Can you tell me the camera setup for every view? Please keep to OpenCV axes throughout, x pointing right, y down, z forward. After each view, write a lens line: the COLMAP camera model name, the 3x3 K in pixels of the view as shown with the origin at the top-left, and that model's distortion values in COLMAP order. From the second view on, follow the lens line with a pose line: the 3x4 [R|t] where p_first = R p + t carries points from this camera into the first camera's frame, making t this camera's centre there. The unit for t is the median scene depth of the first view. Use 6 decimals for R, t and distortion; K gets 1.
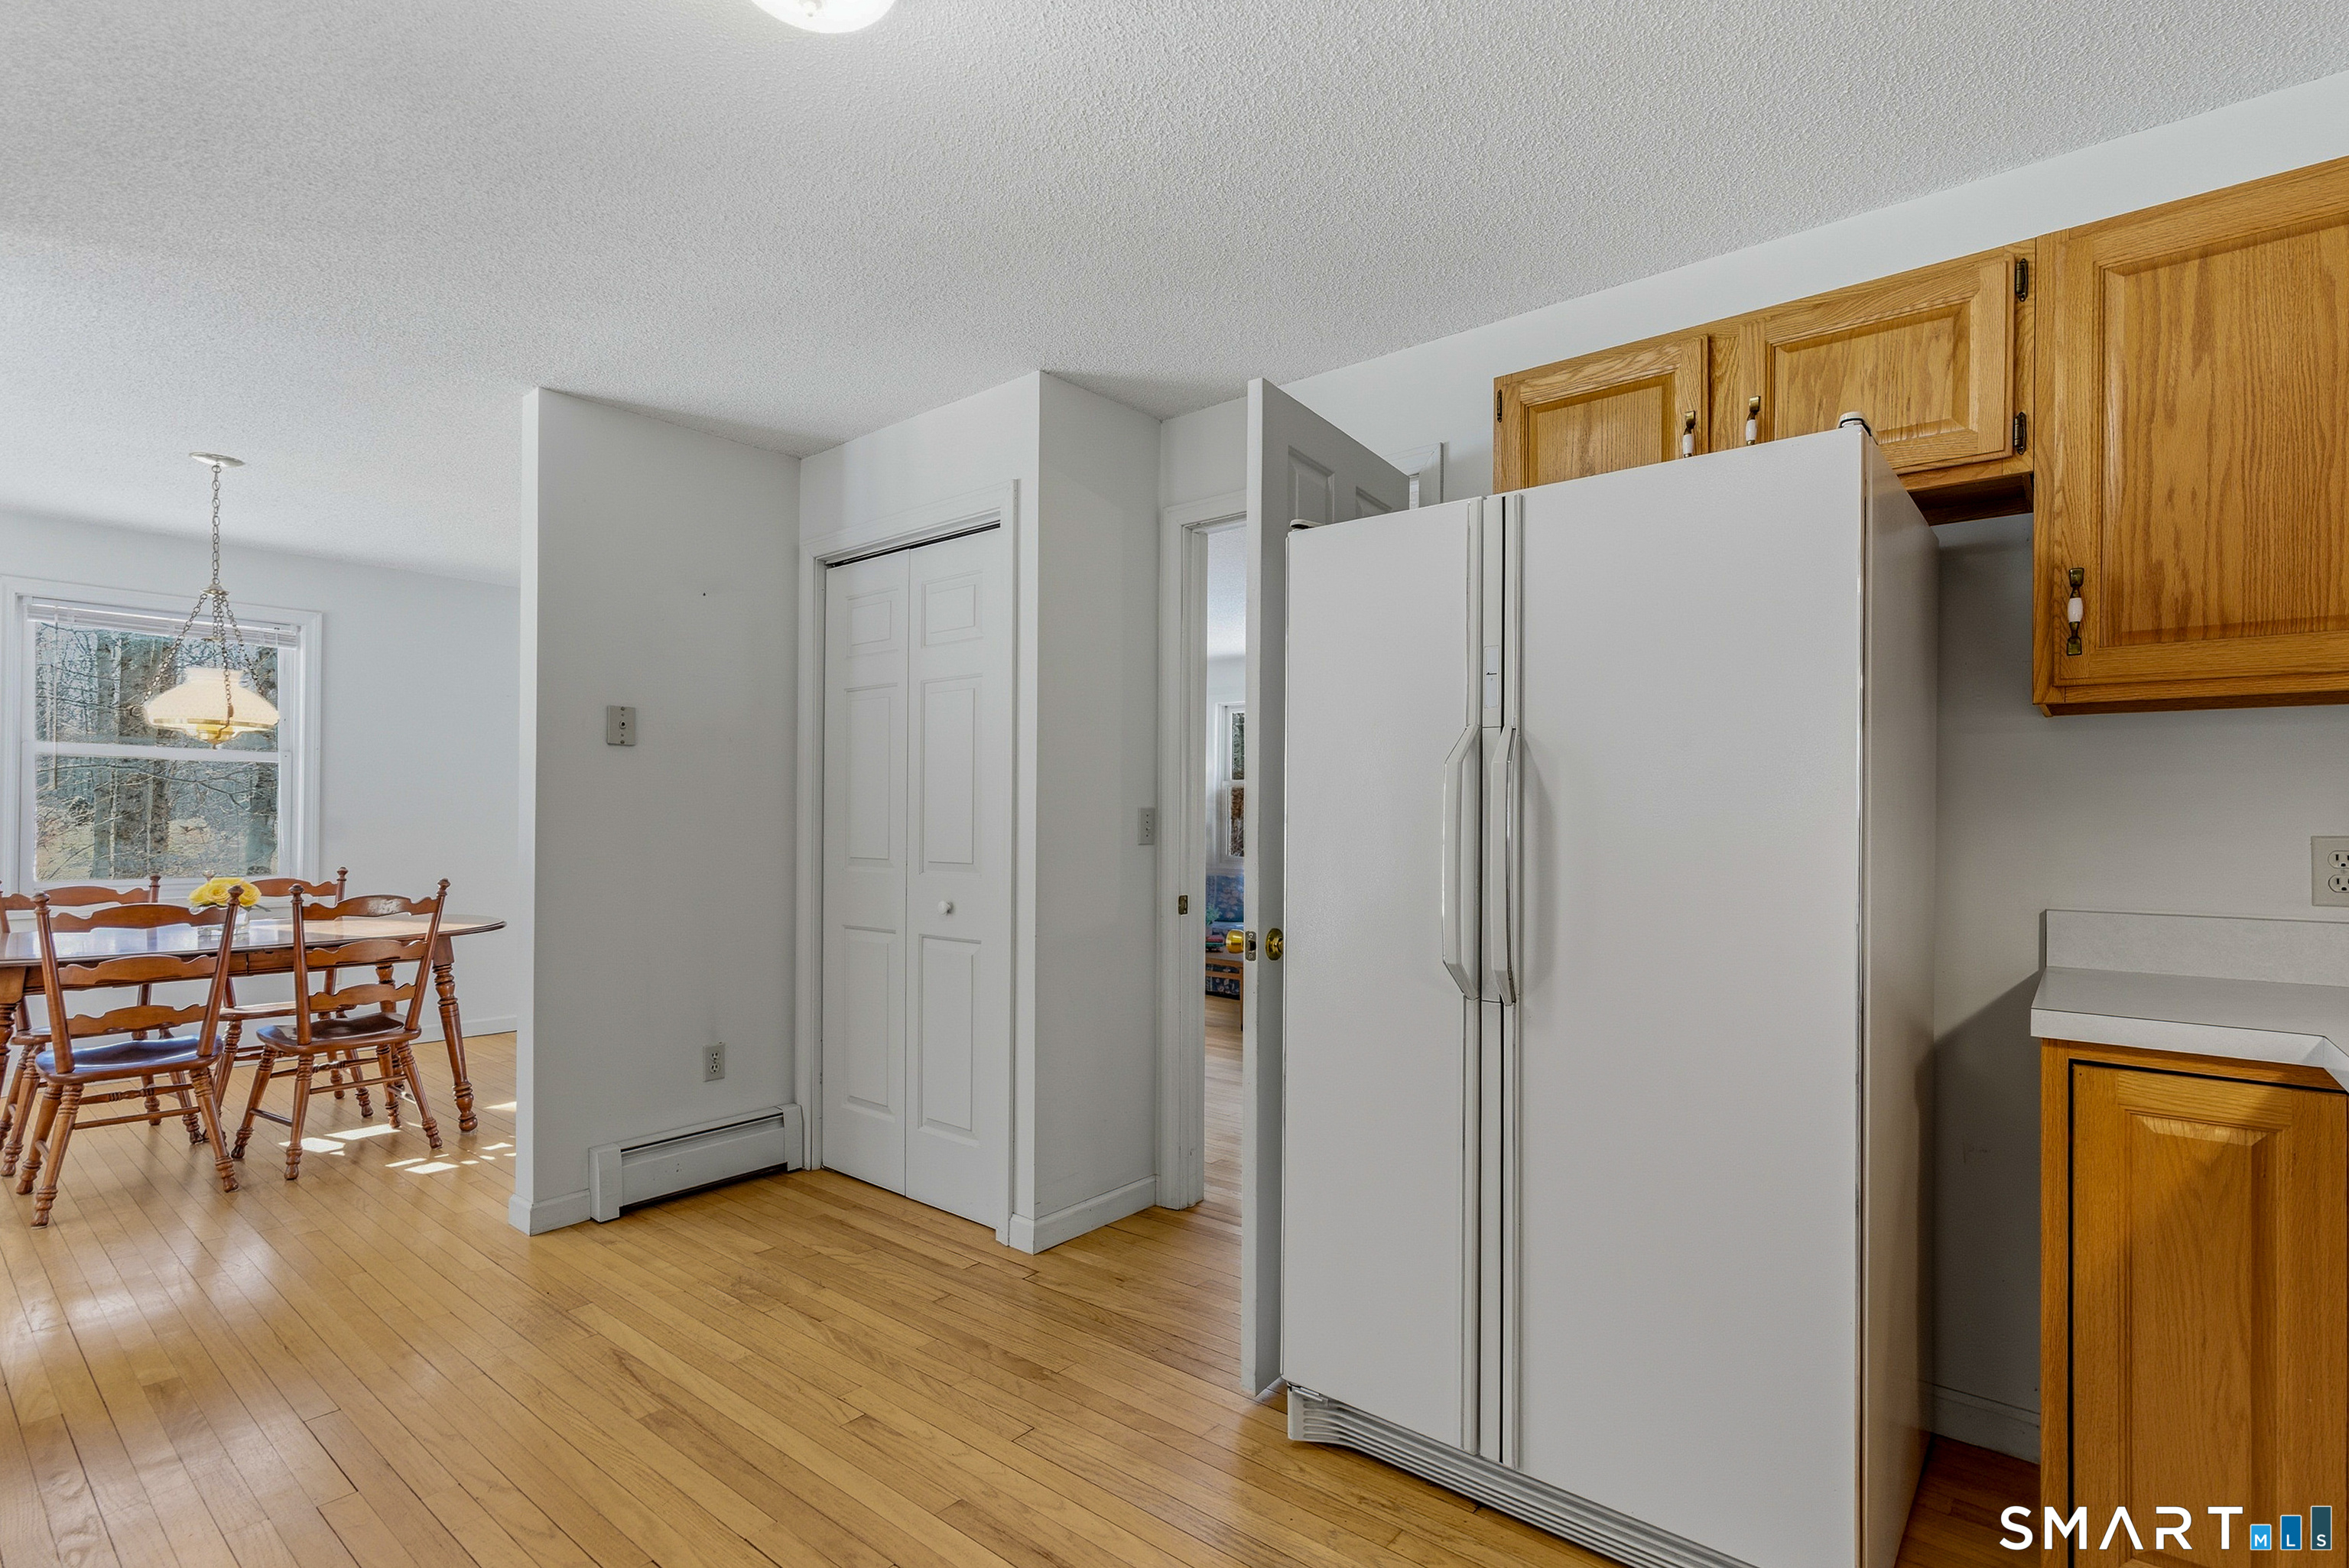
lens RADIAL K [[1114.7, 0, 1132.7], [0, 1114.7, 818.4], [0, 0, 1]] dist [-0.000183, 0.001779]
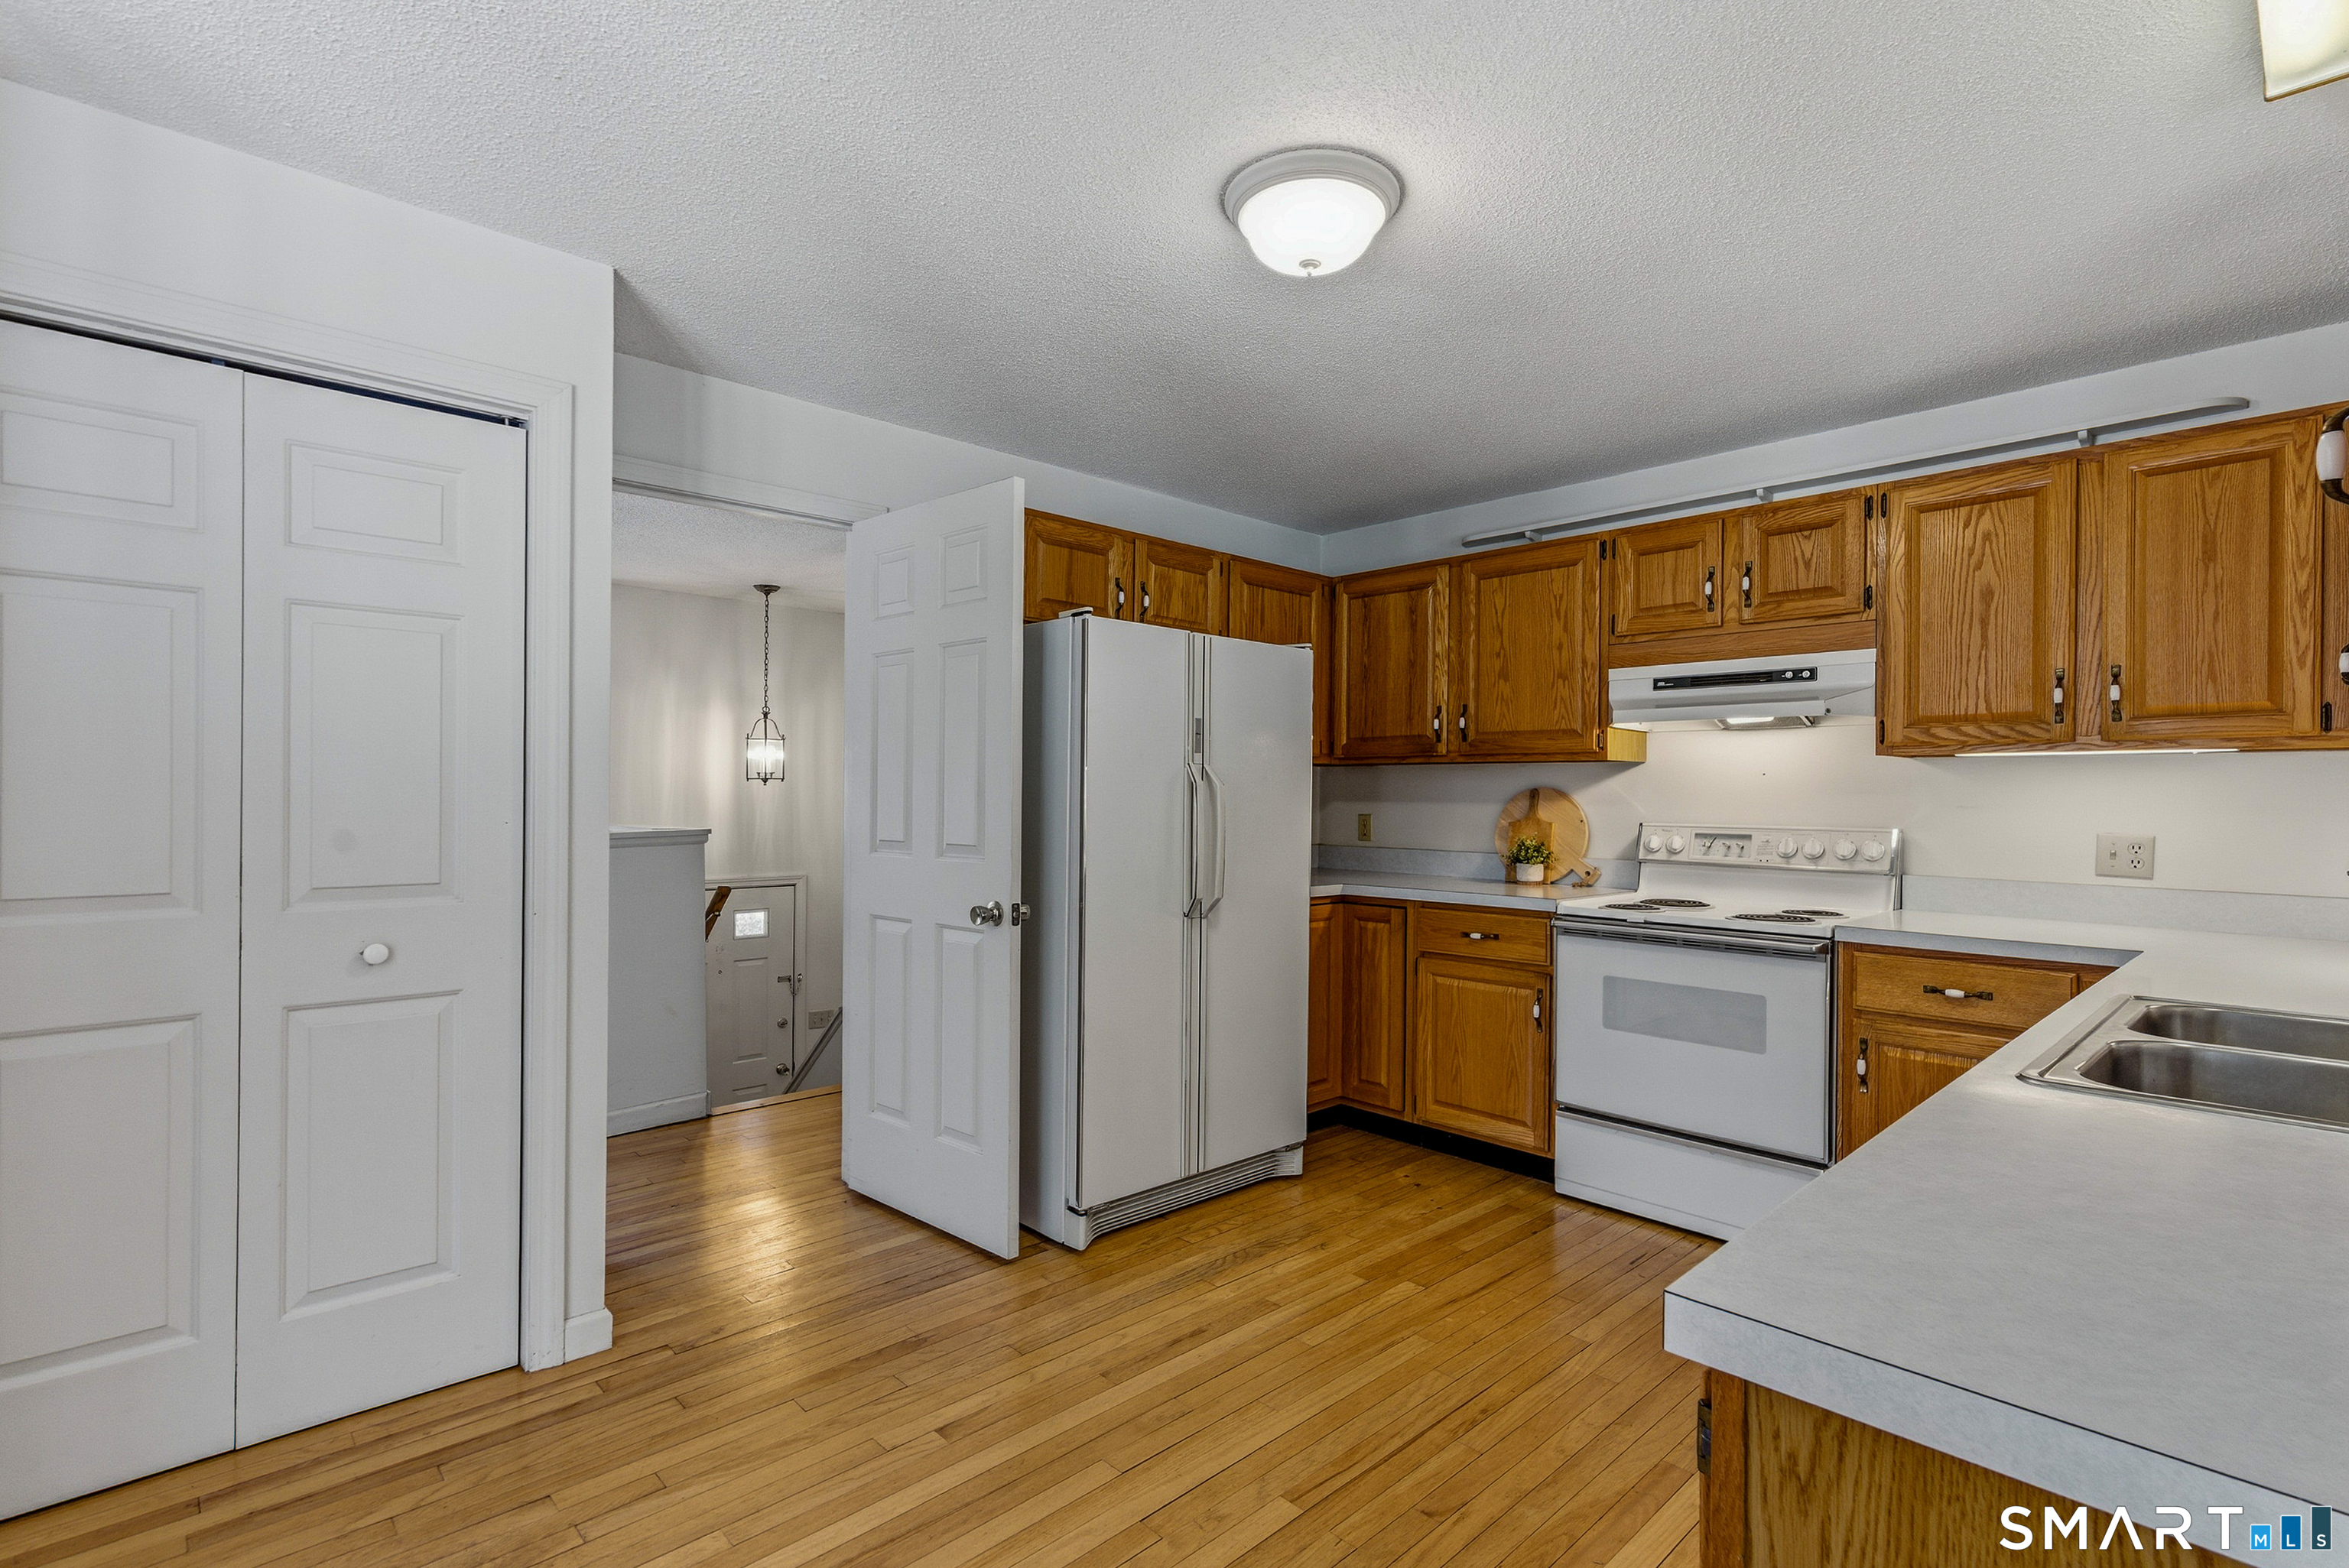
lens RADIAL K [[1114.7, 0, 1198.2], [0, 1114.7, 789.6], [0, 0, 1]] dist [-0.000183, 0.001779]
pose [[0.103051, -0.002440, 0.994673, -1.179711], [-0.004019, 0.999988, 0.002869, -0.033897], [-0.994668, -0.004293, 0.103040, 0.663251]]
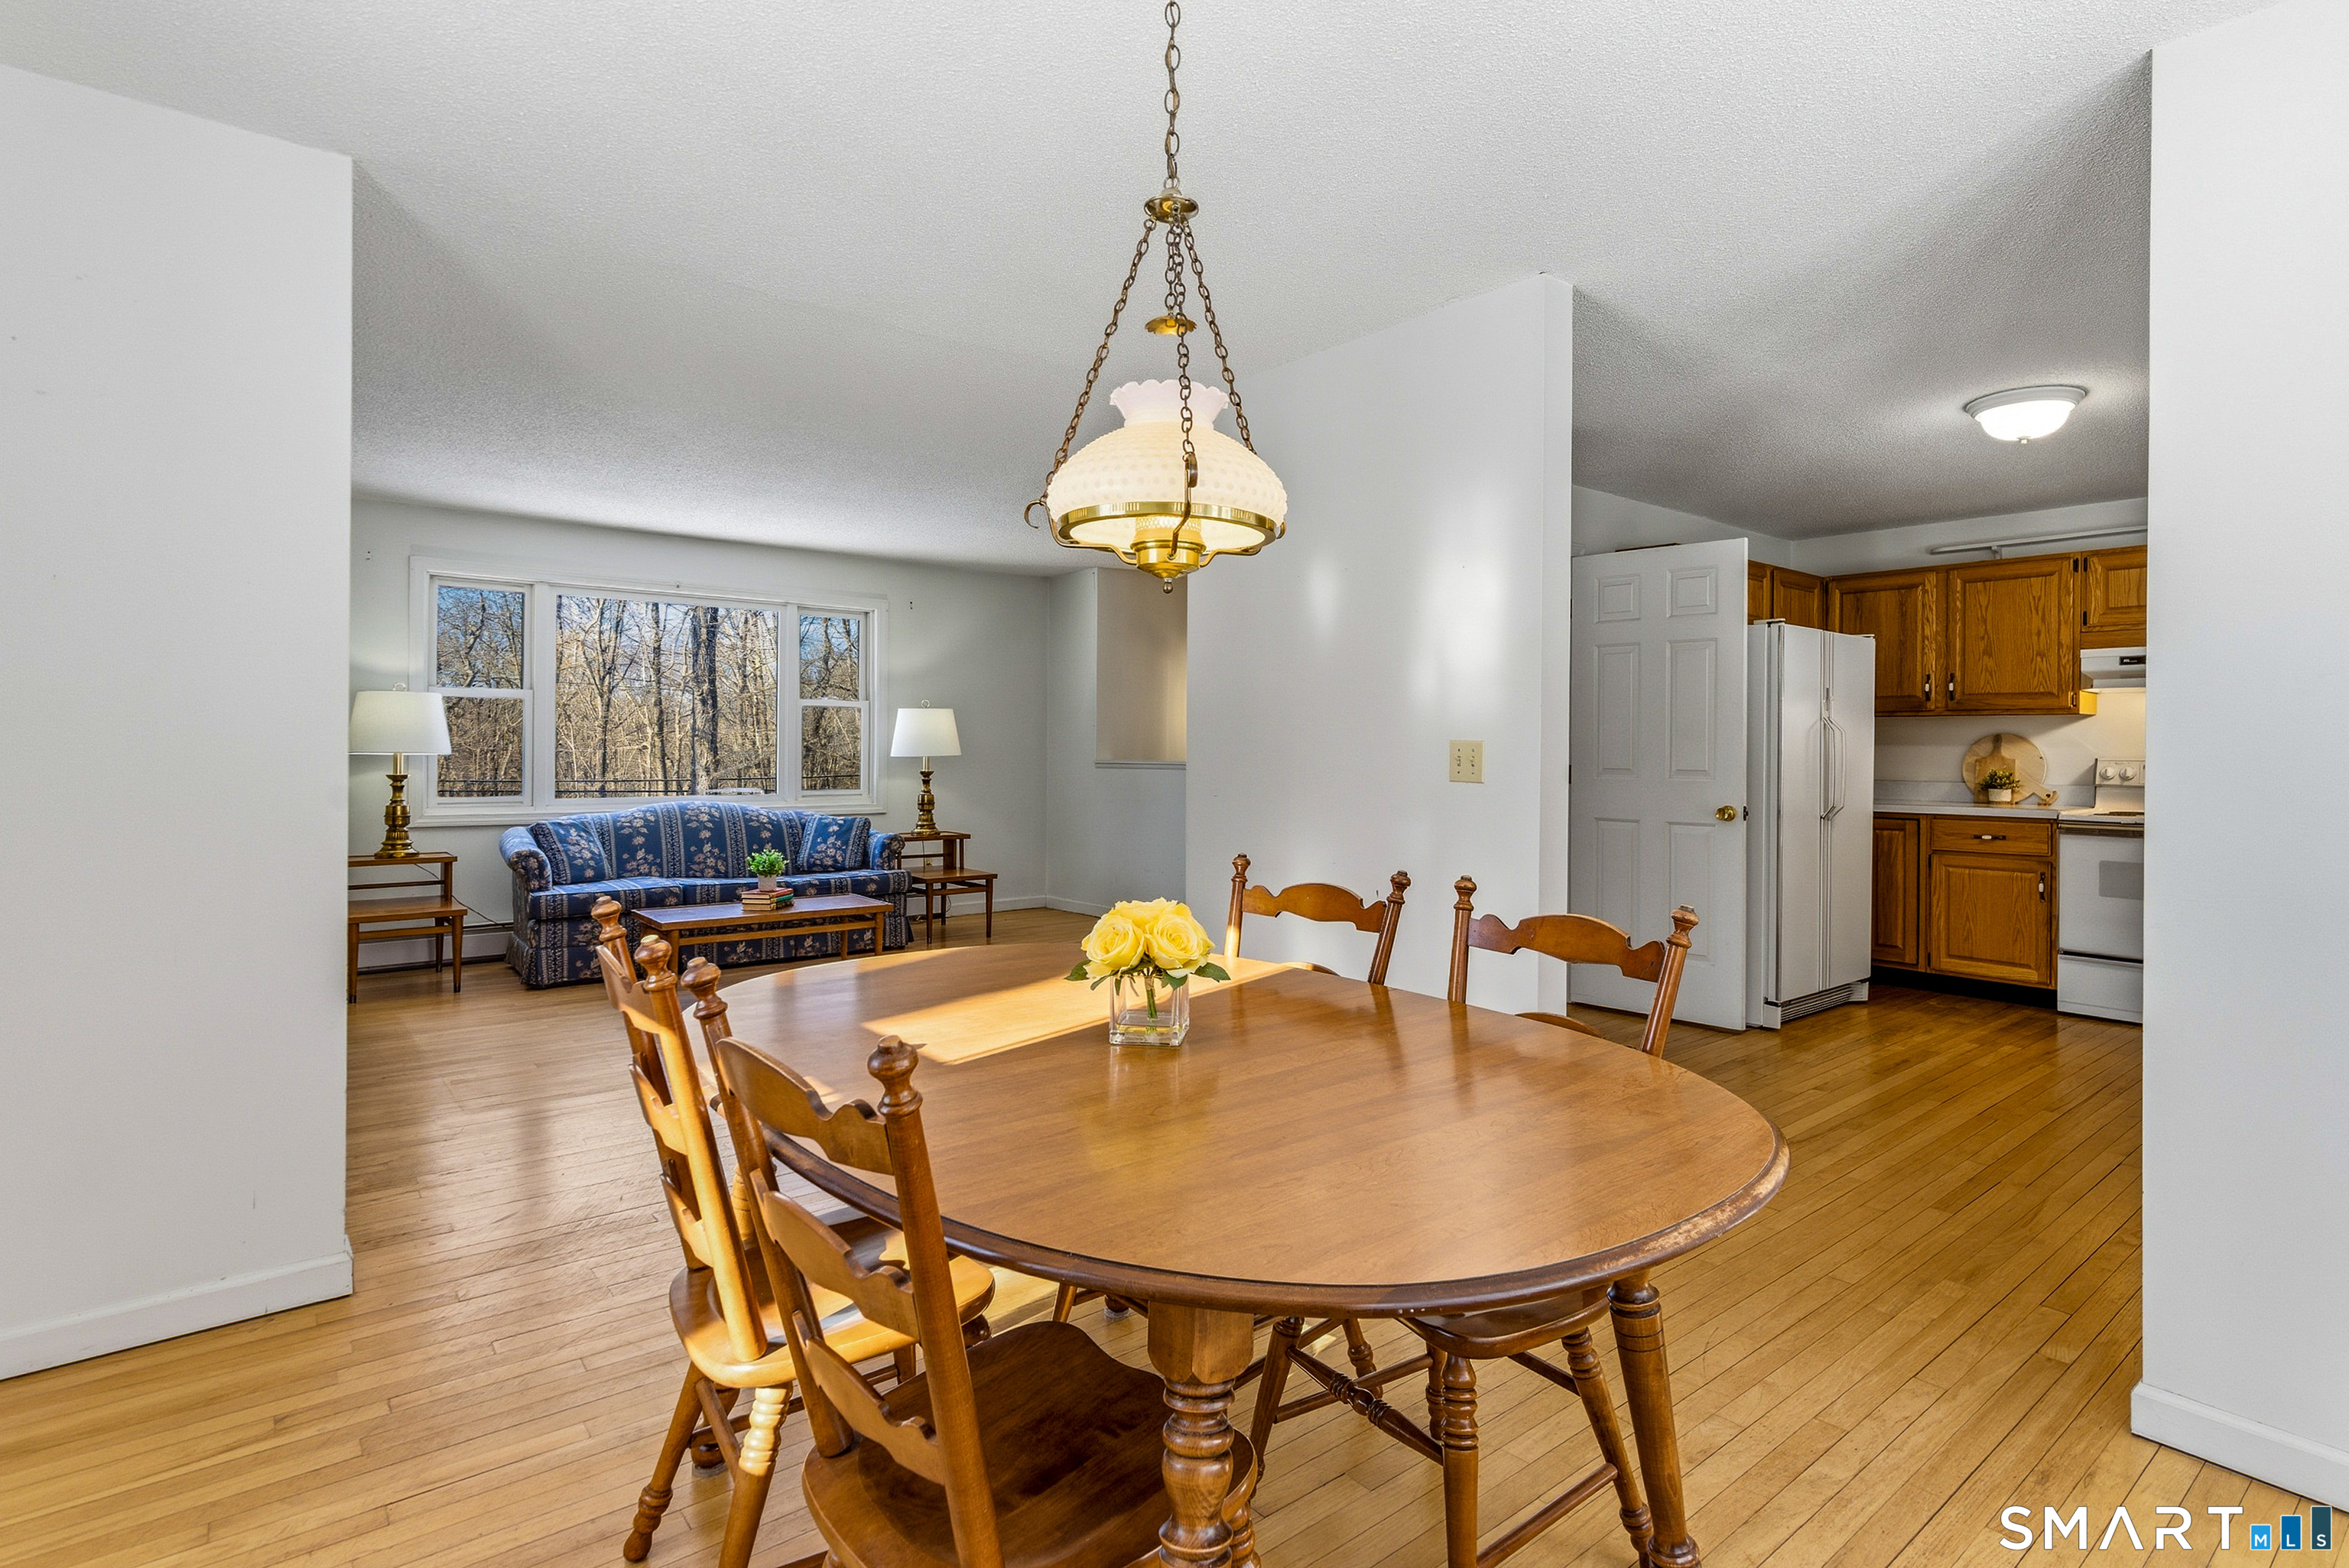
lens RADIAL K [[1170.5, 0, 1245.0], [0, 1170.5, 743.6], [0, 0, 1]] dist [-0.004247, -0.000546]
pose [[0.166104, -0.006131, 0.986089, -2.193653], [-0.001676, 0.999977, 0.006500, -0.025934], [-0.986107, -0.002733, 0.166090, 1.560932]]
